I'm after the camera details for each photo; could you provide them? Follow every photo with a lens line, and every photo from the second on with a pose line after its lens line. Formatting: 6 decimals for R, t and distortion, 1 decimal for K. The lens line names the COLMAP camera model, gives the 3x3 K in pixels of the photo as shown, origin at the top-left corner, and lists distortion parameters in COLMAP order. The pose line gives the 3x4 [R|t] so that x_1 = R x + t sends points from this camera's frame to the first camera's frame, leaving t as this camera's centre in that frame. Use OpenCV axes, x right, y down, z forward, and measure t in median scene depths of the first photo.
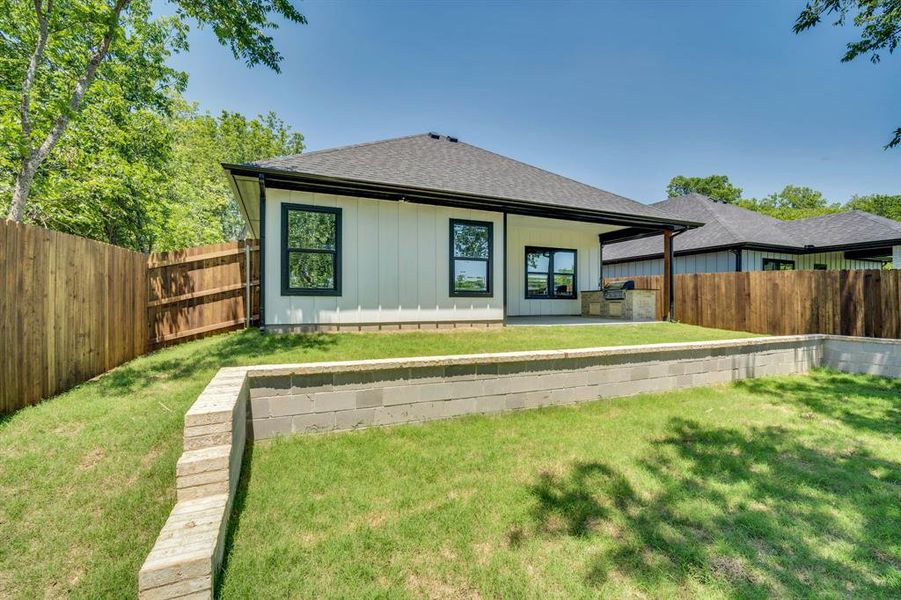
lens RADIAL K [[399.2, 0, 454.0], [0, 399.2, 296.7], [0, 0, 1]] dist [-0.003533, 0.000429]
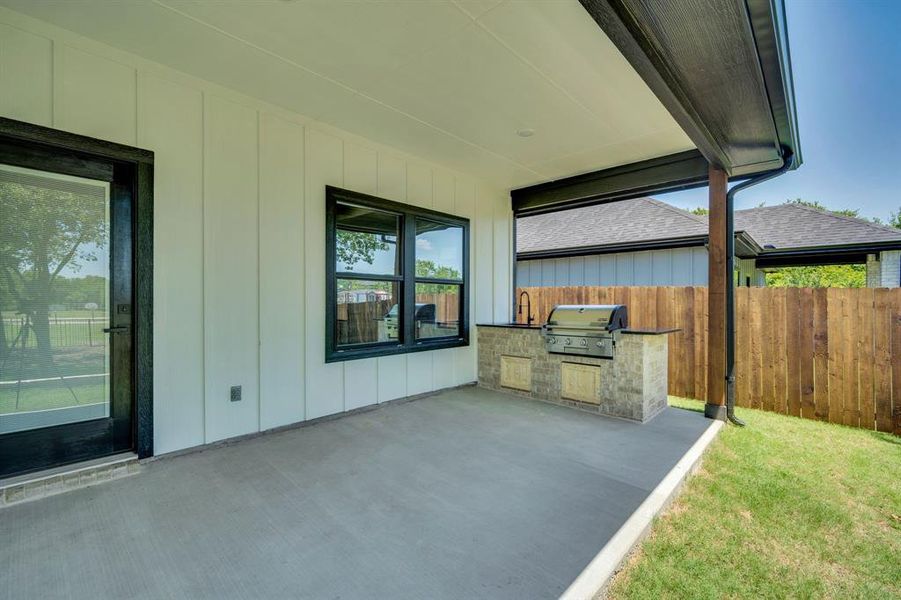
lens RADIAL K [[399.2, 0, 454.0], [0, 399.2, 296.7], [0, 0, 1]] dist [-0.003533, 0.000429]
pose [[0.920040, 0.005192, 0.391789, 0.140754], [-0.009019, 0.999928, 0.007928, -0.045658], [-0.391720, -0.010828, 0.920021, 0.646975]]
